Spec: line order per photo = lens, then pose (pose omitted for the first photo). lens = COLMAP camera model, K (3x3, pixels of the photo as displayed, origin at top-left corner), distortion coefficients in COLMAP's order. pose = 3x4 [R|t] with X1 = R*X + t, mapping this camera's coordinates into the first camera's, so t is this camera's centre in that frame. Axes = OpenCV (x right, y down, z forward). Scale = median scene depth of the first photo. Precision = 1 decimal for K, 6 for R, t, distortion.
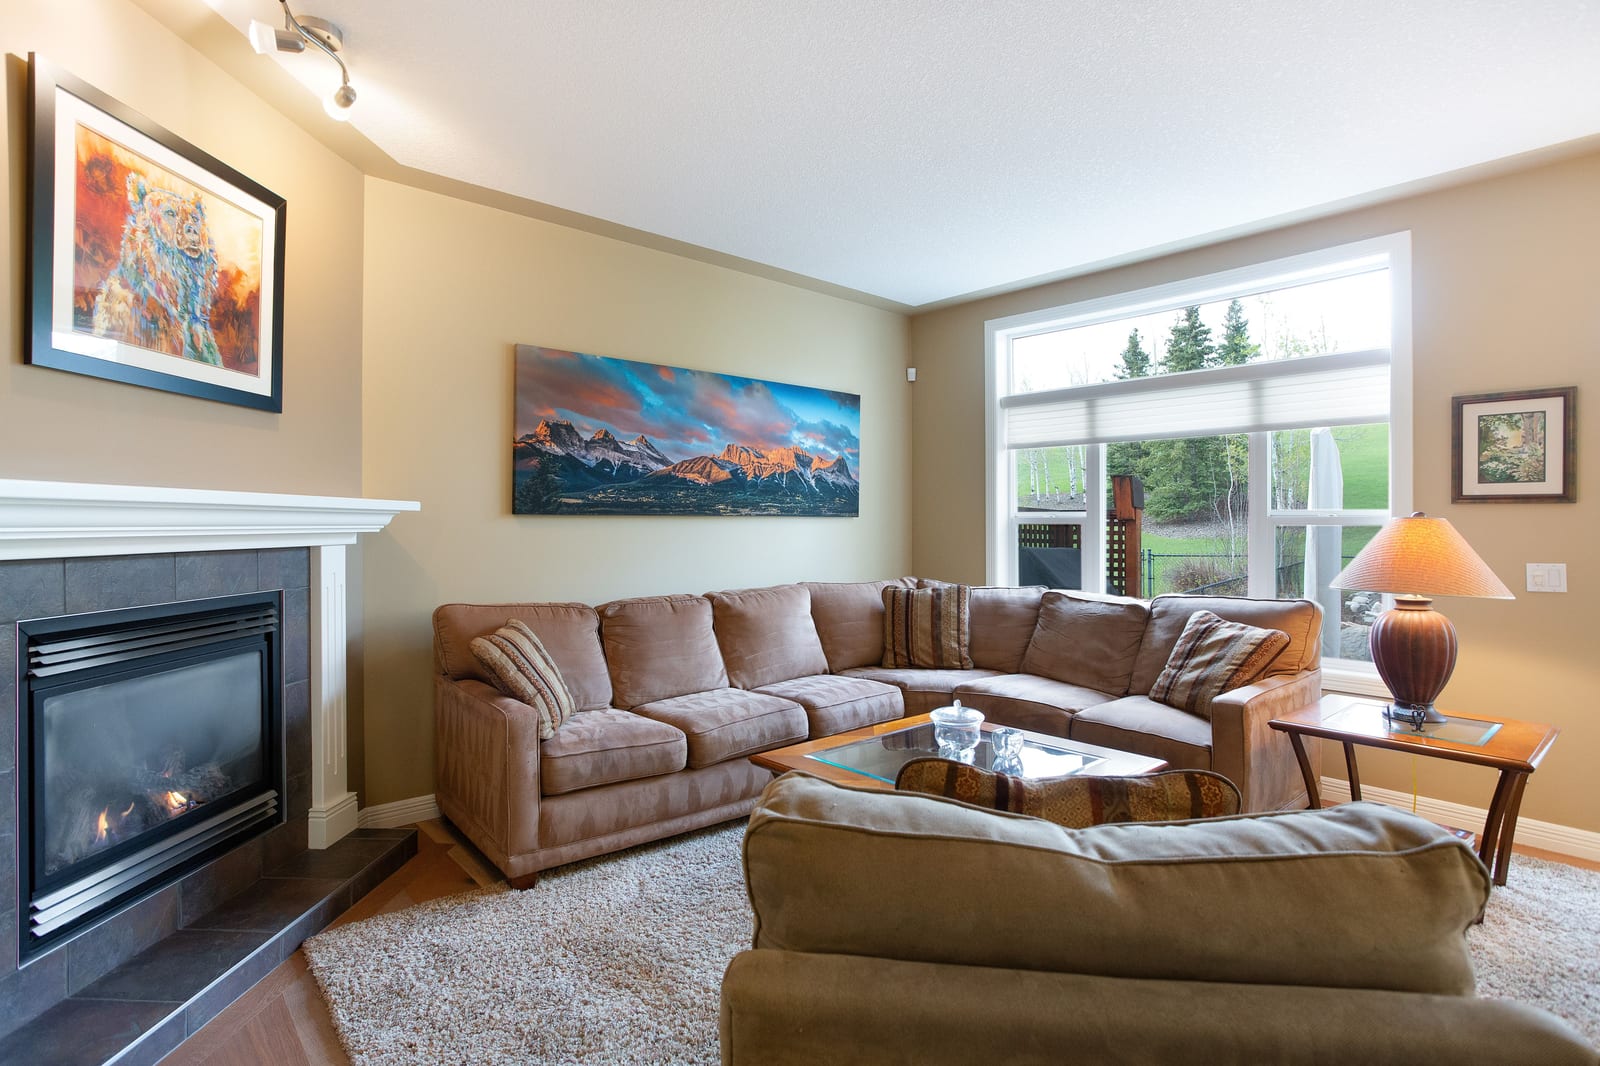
lens RADIAL K [[772.1, 0, 792.1], [0, 772.1, 522.3], [0, 0, 1]] dist [-0.048931, 0.024509]
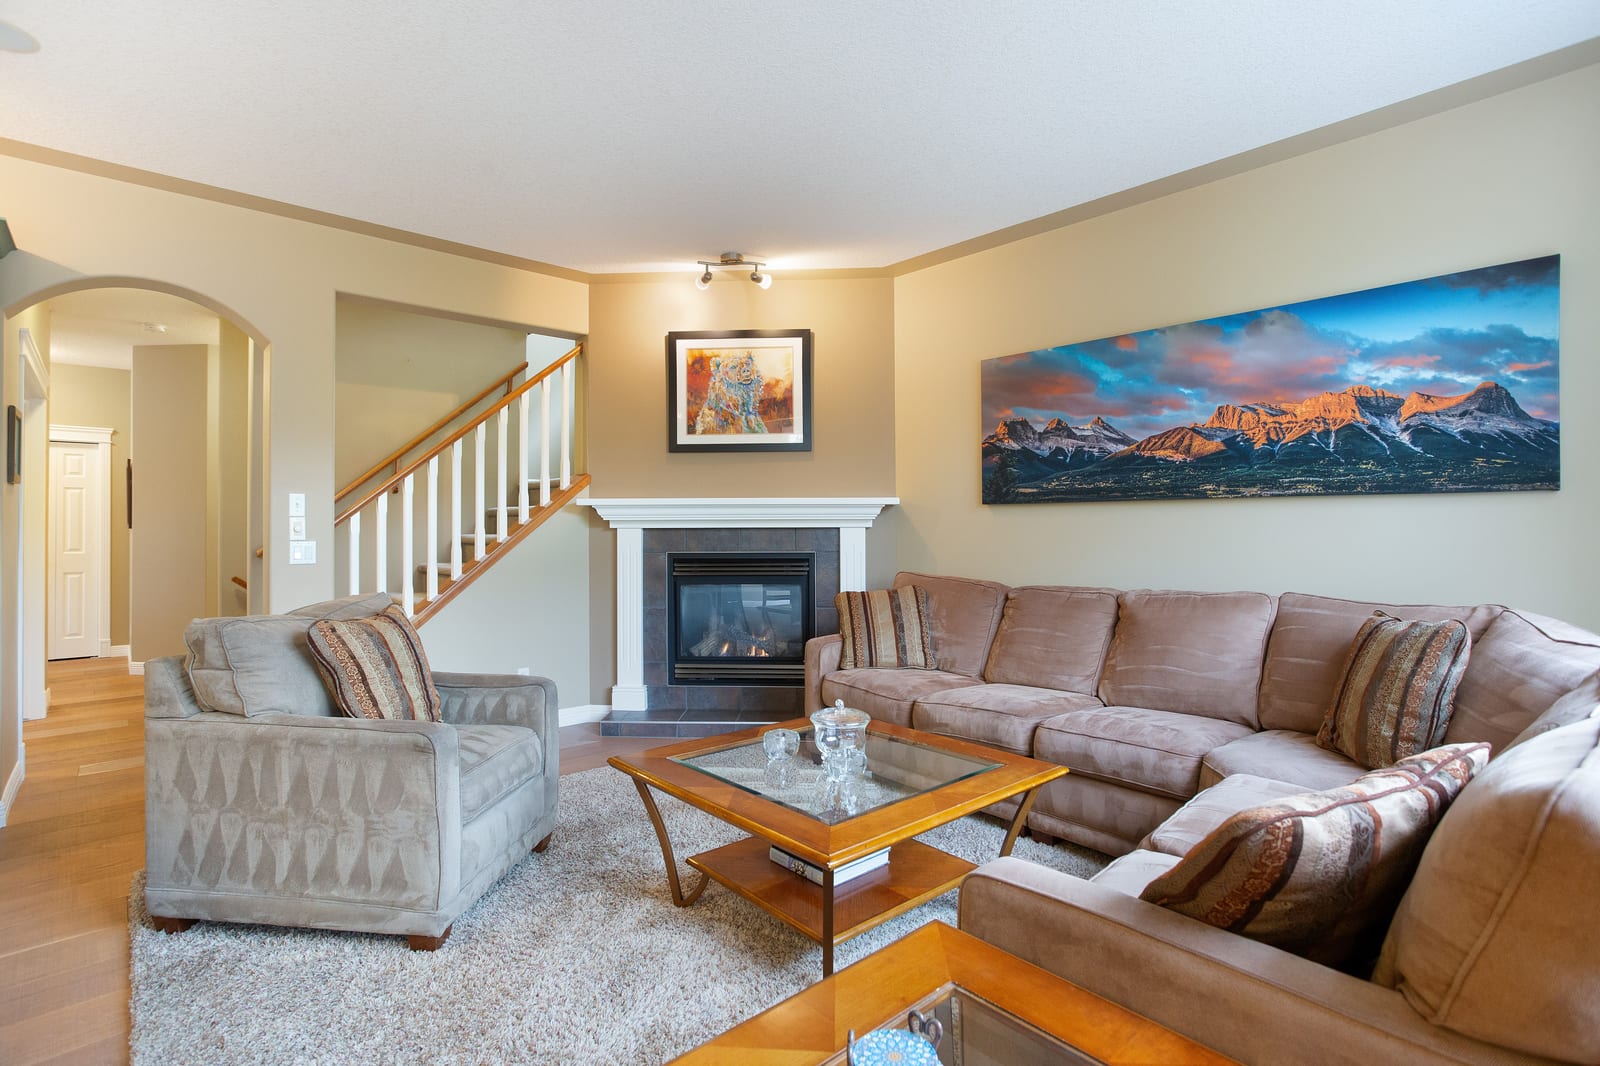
lens RADIAL K [[772.1, 0, 792.1], [0, 772.1, 522.3], [0, 0, 1]] dist [-0.048931, 0.024509]
pose [[0.031953, -0.005490, -0.999474, 0.738424], [0.003450, 0.999980, -0.005383, 0.020211], [0.999483, -0.003276, 0.031972, 0.603275]]
